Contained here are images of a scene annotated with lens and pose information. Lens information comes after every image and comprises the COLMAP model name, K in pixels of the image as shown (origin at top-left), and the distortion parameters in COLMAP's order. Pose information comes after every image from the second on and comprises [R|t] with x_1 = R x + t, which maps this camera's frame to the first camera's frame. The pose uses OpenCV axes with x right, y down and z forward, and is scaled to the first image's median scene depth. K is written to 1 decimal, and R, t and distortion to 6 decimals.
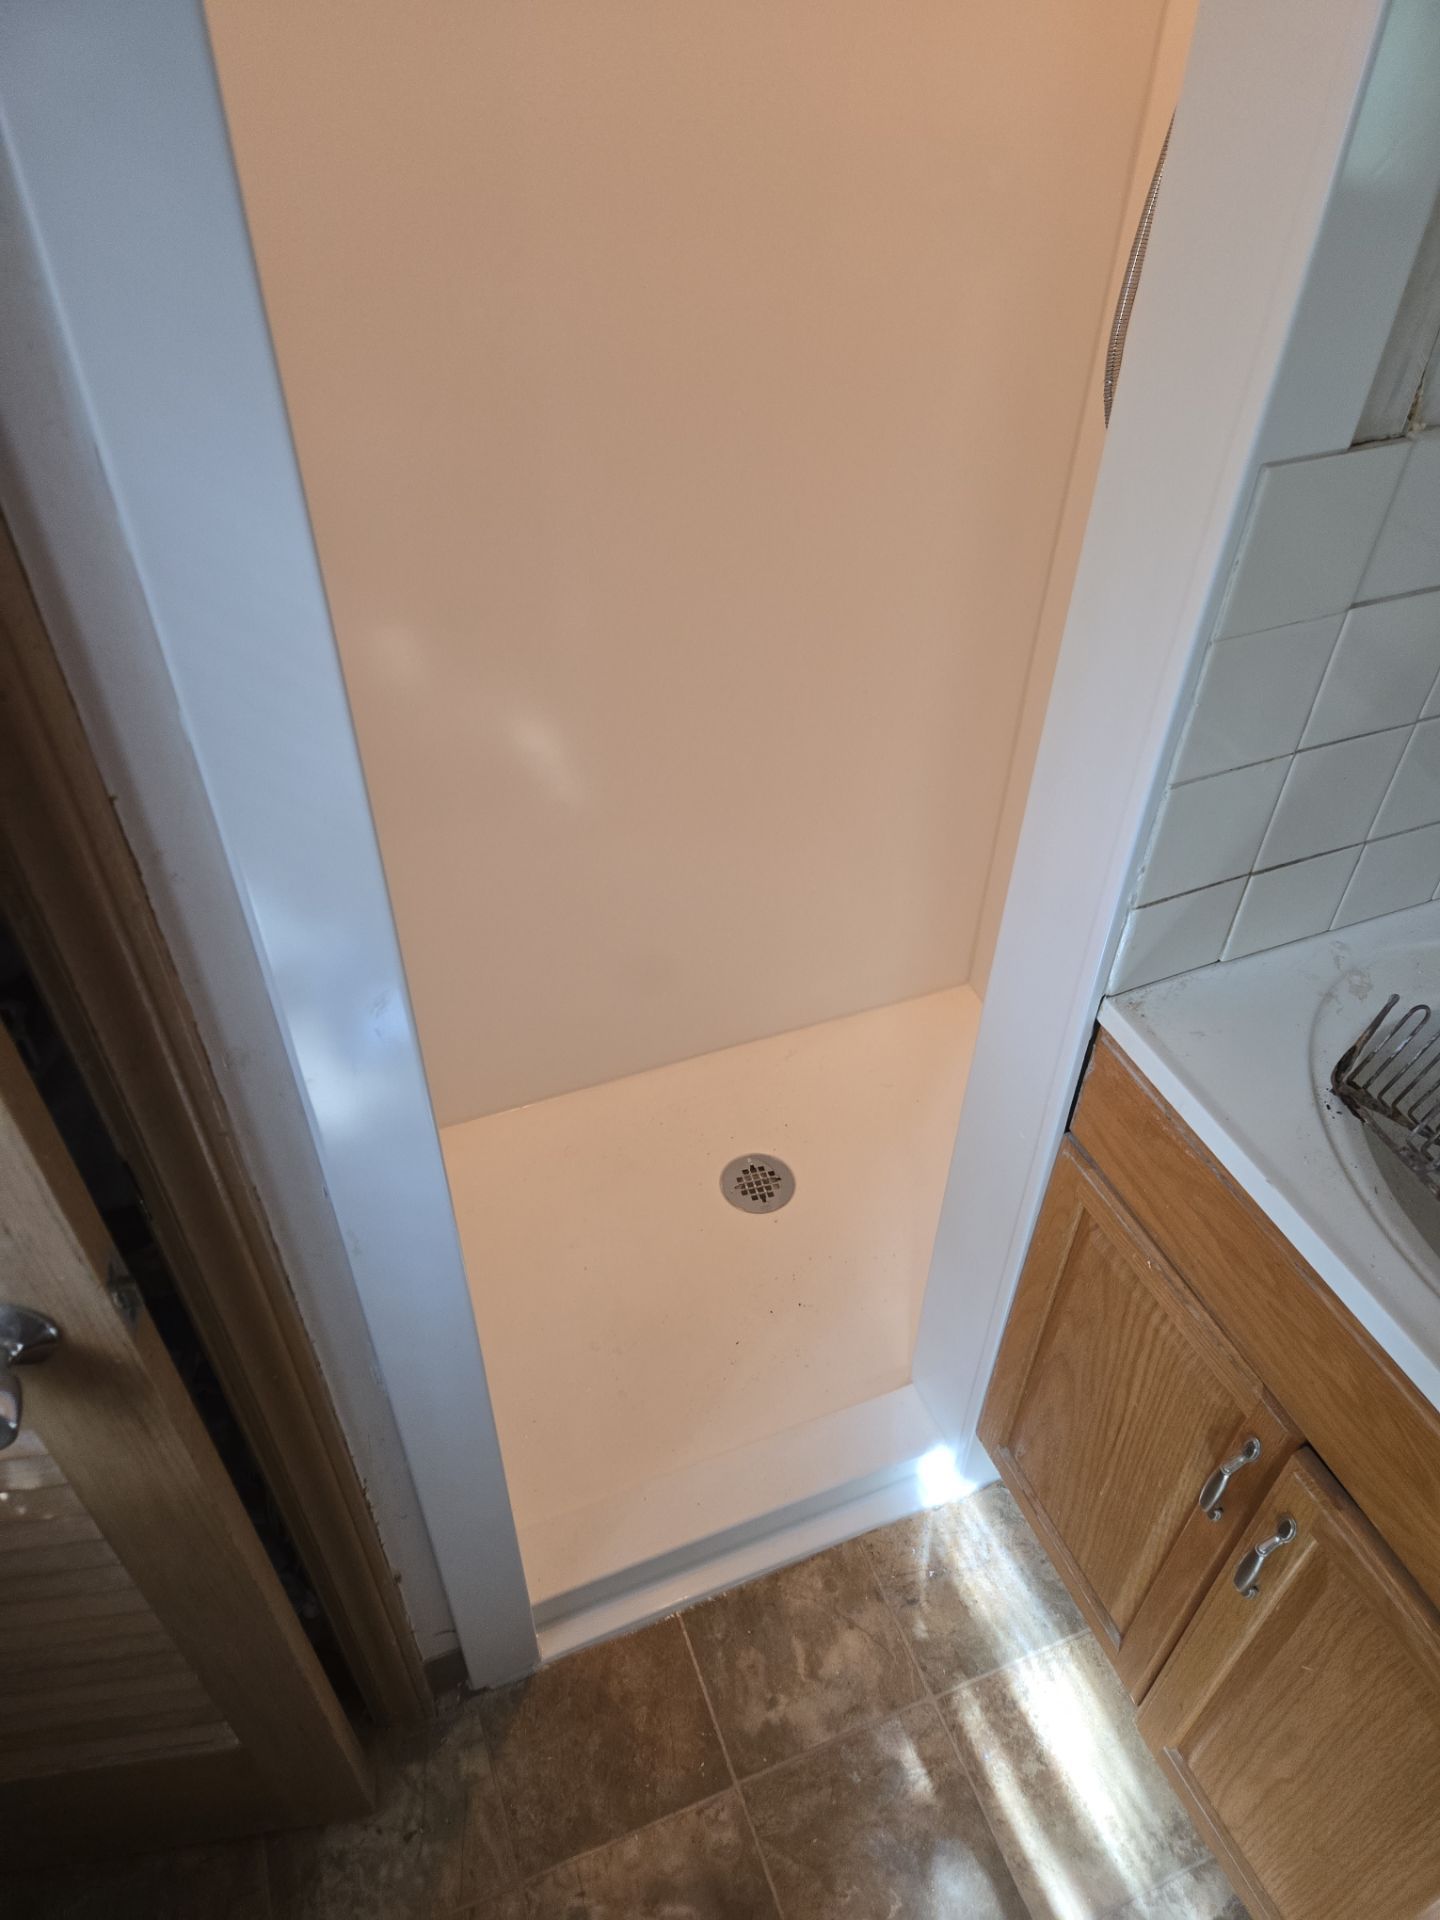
lens RADIAL K [[1280.8, 0, 724.4], [0, 1280.8, 954.6], [0, 0, 1]] dist [0.057628, -0.043728]
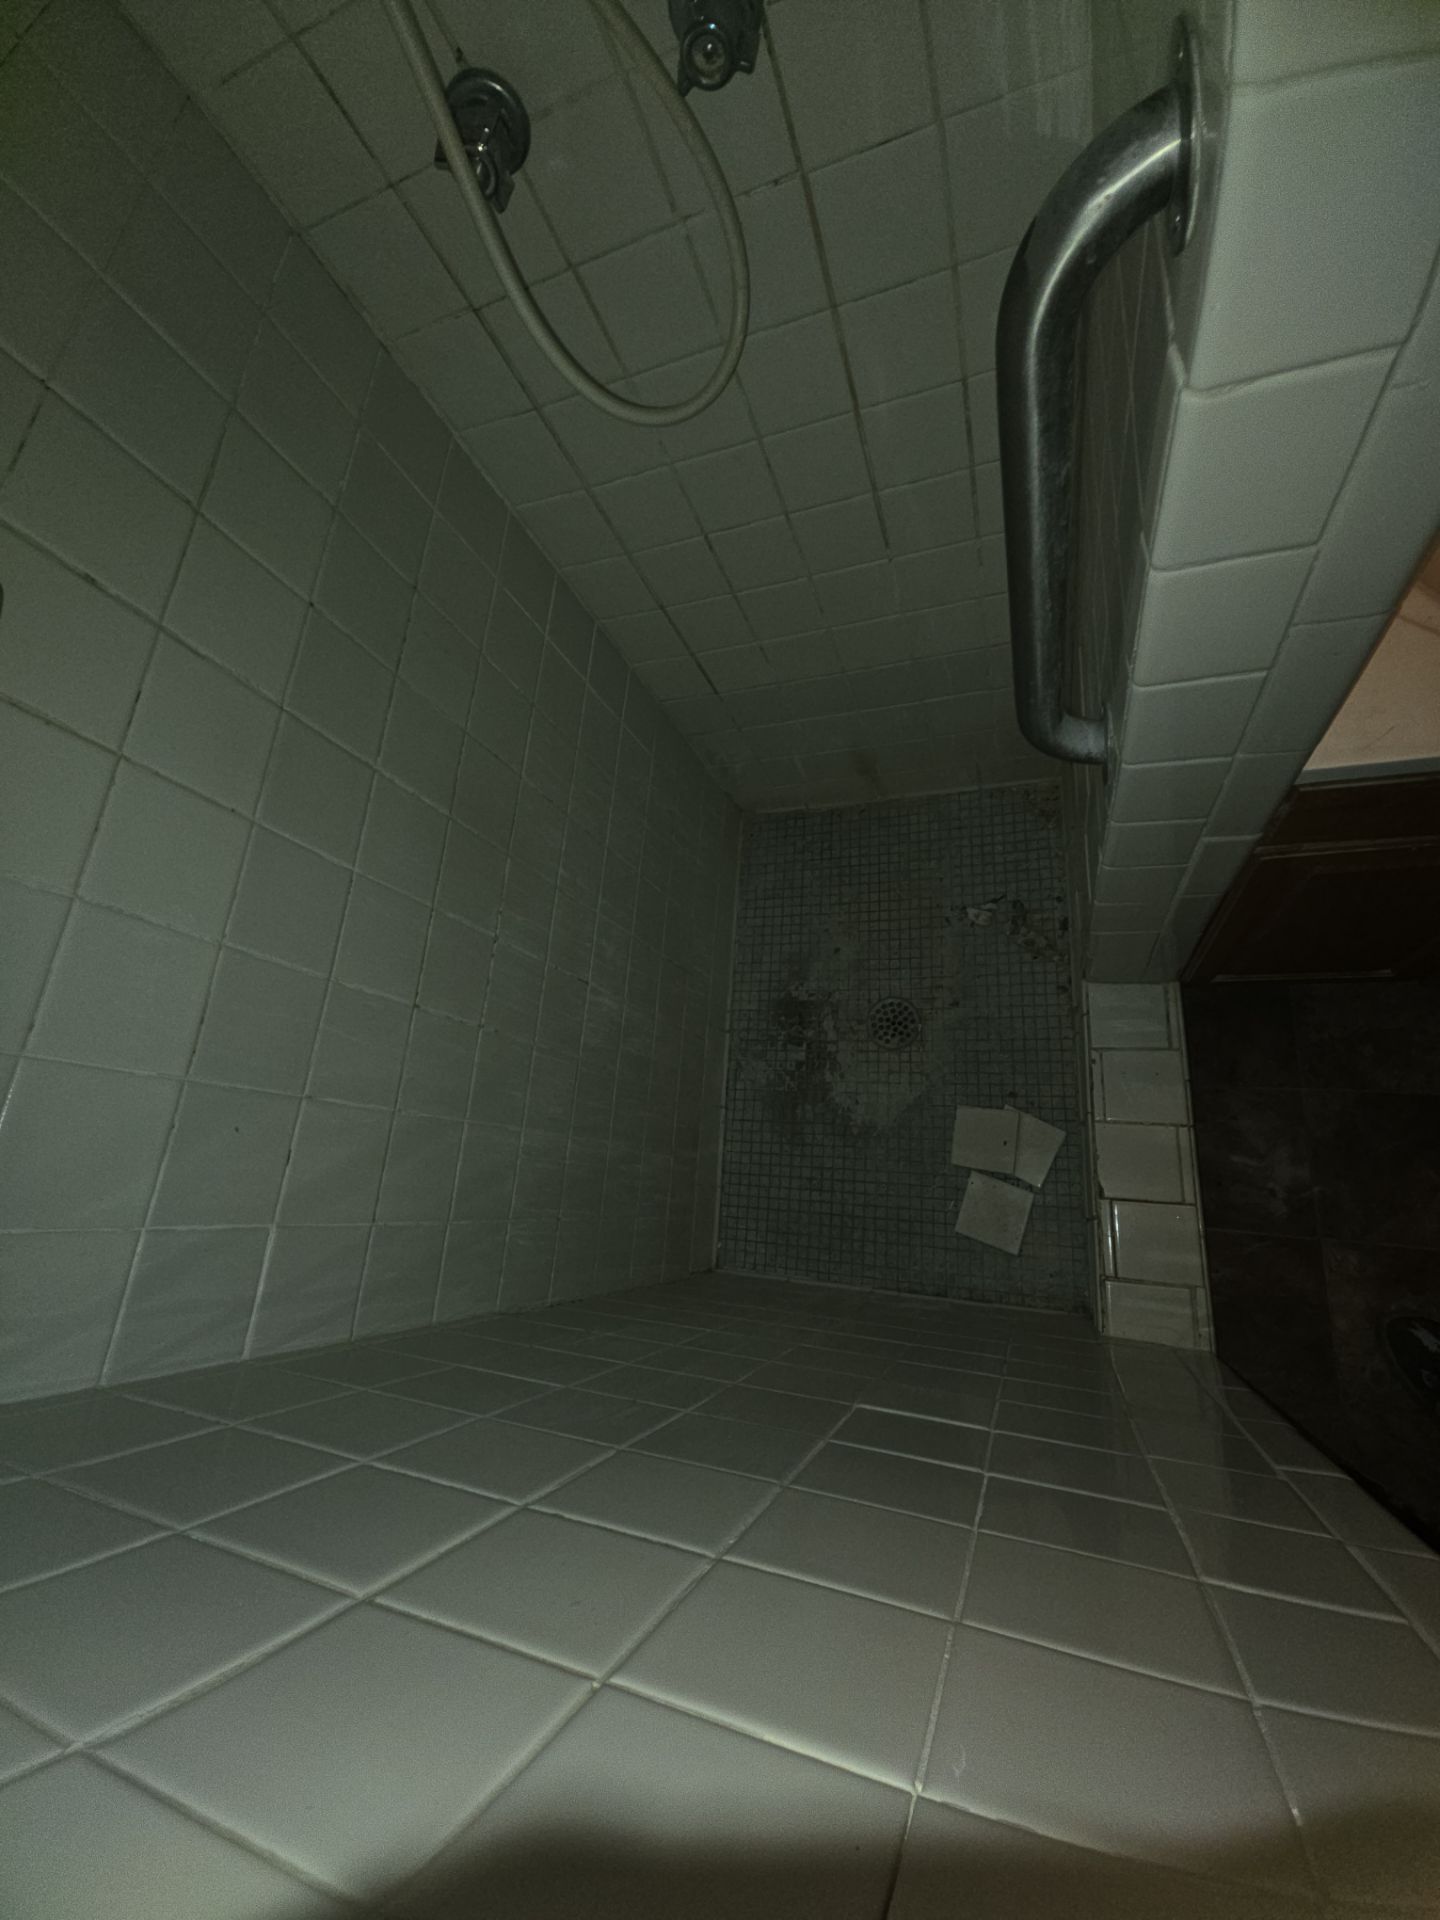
lens RADIAL K [[782.3, 0, 727.3], [0, 782.3, 953.6], [0, 0, 1]] dist [0.008973, -0.010119]
pose [[0.408311, -0.906601, 0.106566, -0.066911], [0.833640, 0.417899, 0.361116, -0.383922], [-0.371922, -0.058609, 0.926412, 0.437002]]
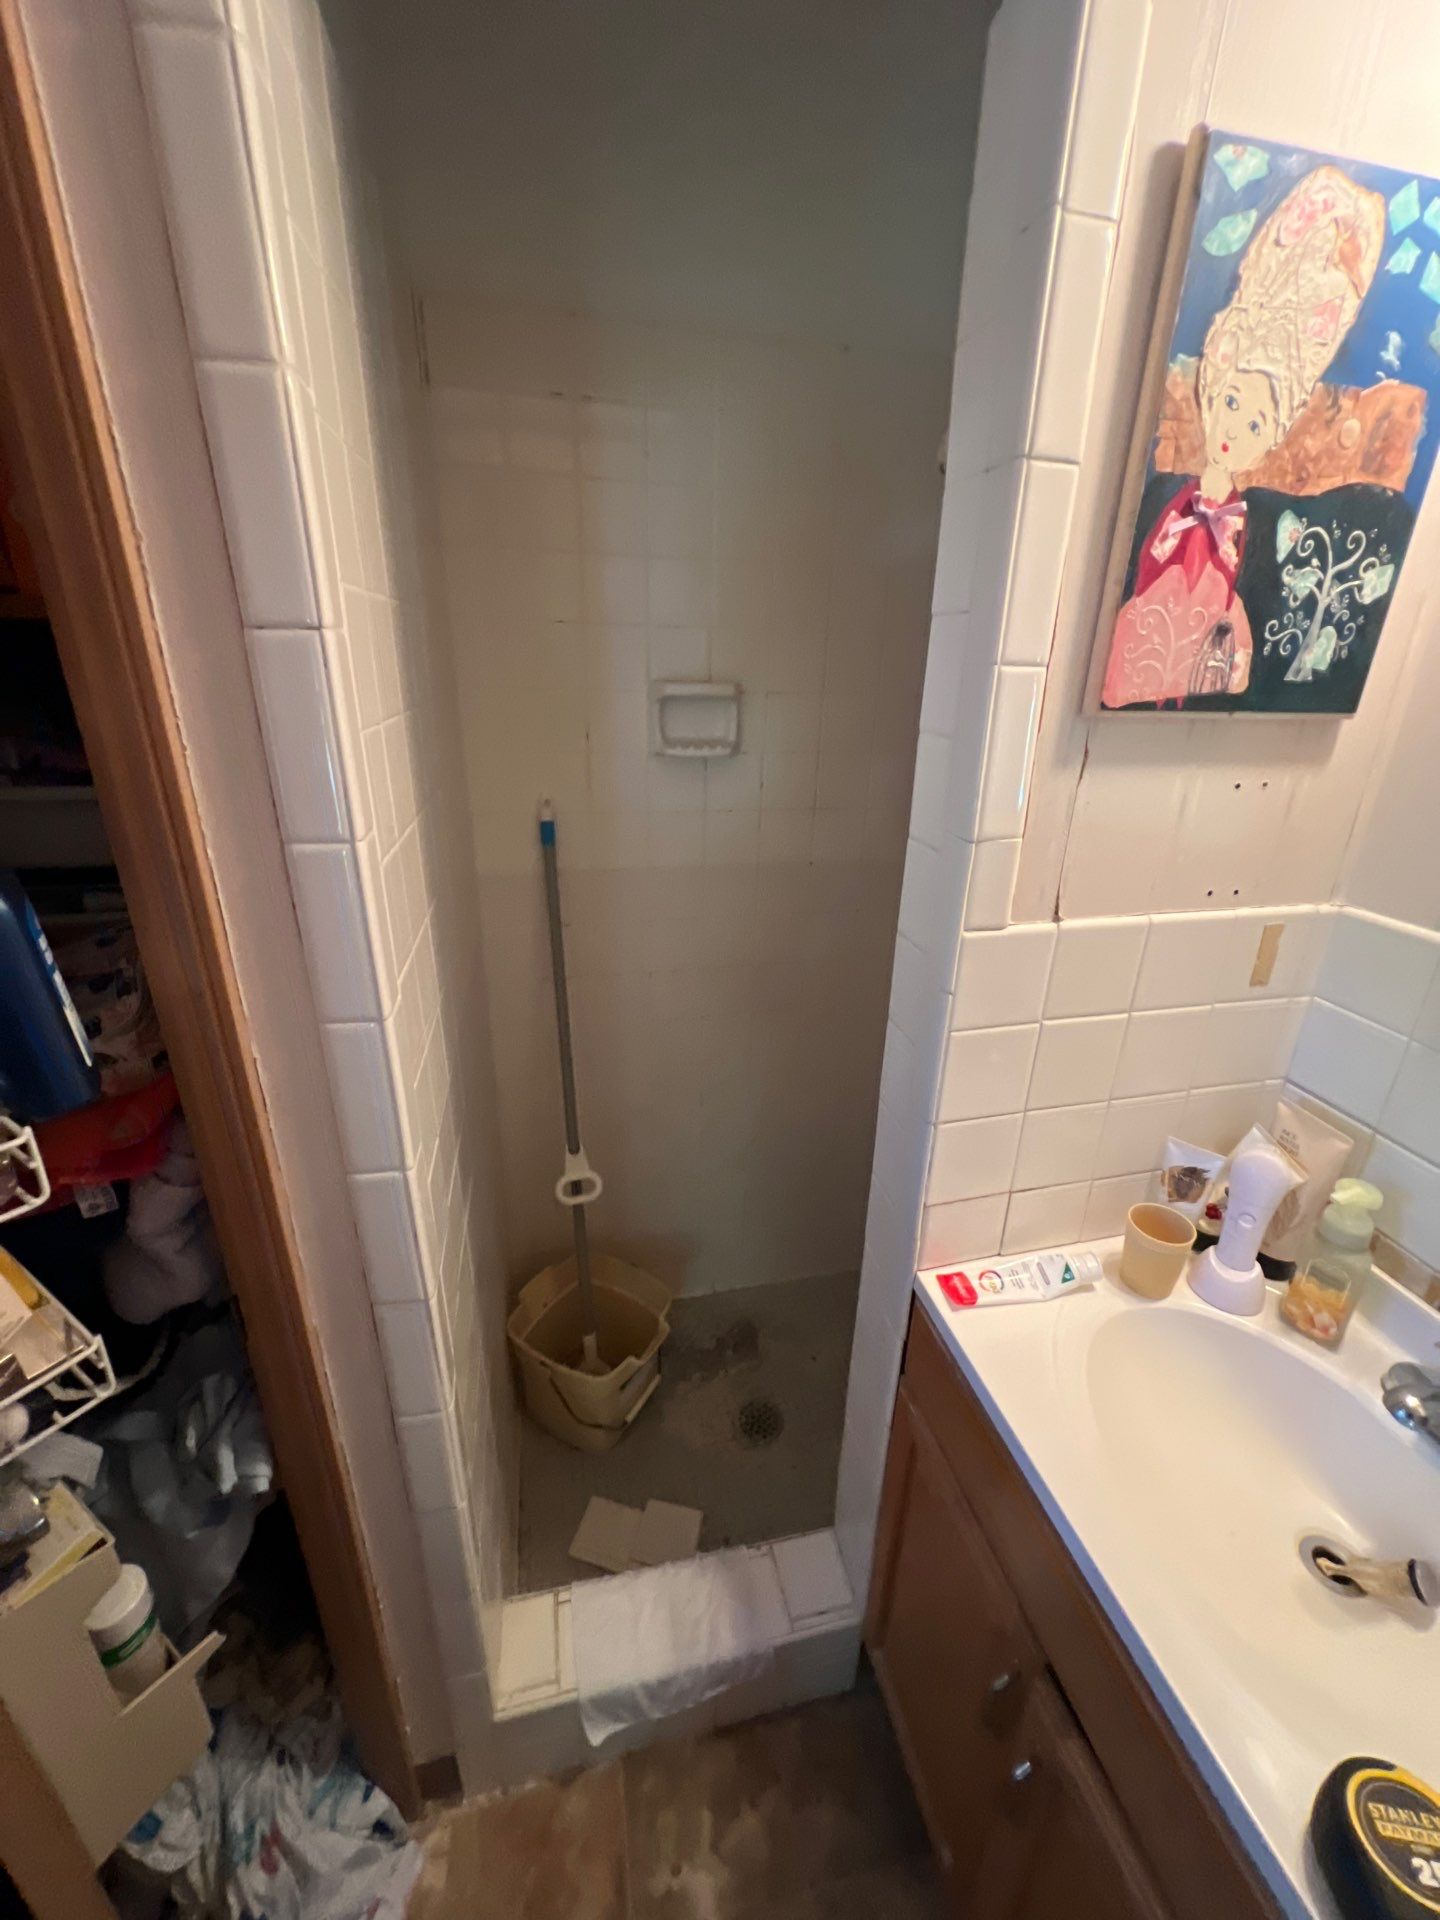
lens RADIAL K [[768.6, 0, 729.0], [0, 768.6, 965.1], [0, 0, 1]] dist [-0.009665, 0.000368]
pose [[0.988307, 0.059585, -0.140354, 0.138952], [-0.105511, 0.931765, -0.347394, 0.021899], [0.110078, 0.358140, 0.927156, 0.032149]]
